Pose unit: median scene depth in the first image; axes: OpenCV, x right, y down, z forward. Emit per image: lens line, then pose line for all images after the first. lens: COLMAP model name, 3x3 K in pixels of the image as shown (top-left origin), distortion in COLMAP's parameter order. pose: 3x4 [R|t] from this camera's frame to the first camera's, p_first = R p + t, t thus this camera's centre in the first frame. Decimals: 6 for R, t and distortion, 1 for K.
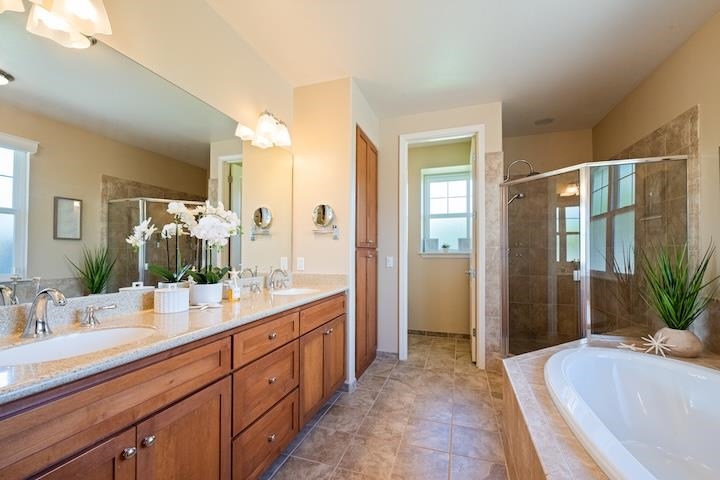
lens RADIAL K [[290.4, 0, 360.5], [0, 290.4, 249.8], [0, 0, 1]] dist [0.000688, -0.000006]
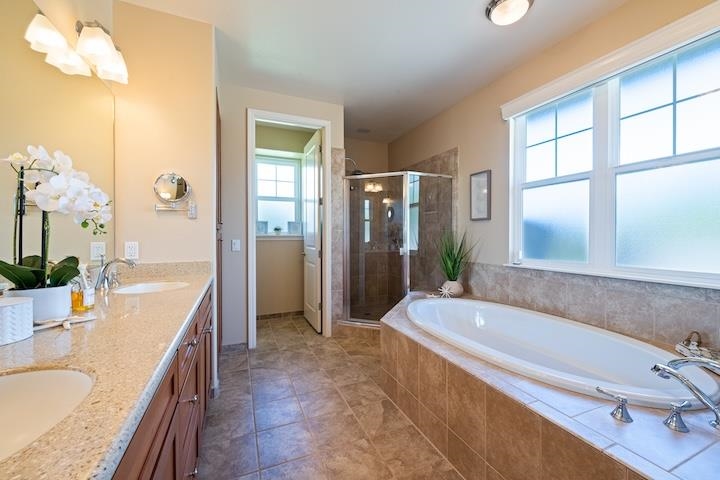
lens RADIAL K [[291.1, 0, 358.0], [0, 291.1, 240.0], [0, 0, 1]] dist [-0.000279, 0.000003]
pose [[0.746855, -0.011787, 0.664883, -0.258943], [-0.004994, 0.999715, 0.023333, 0.001762], [-0.664969, -0.020747, 0.746583, 0.075636]]
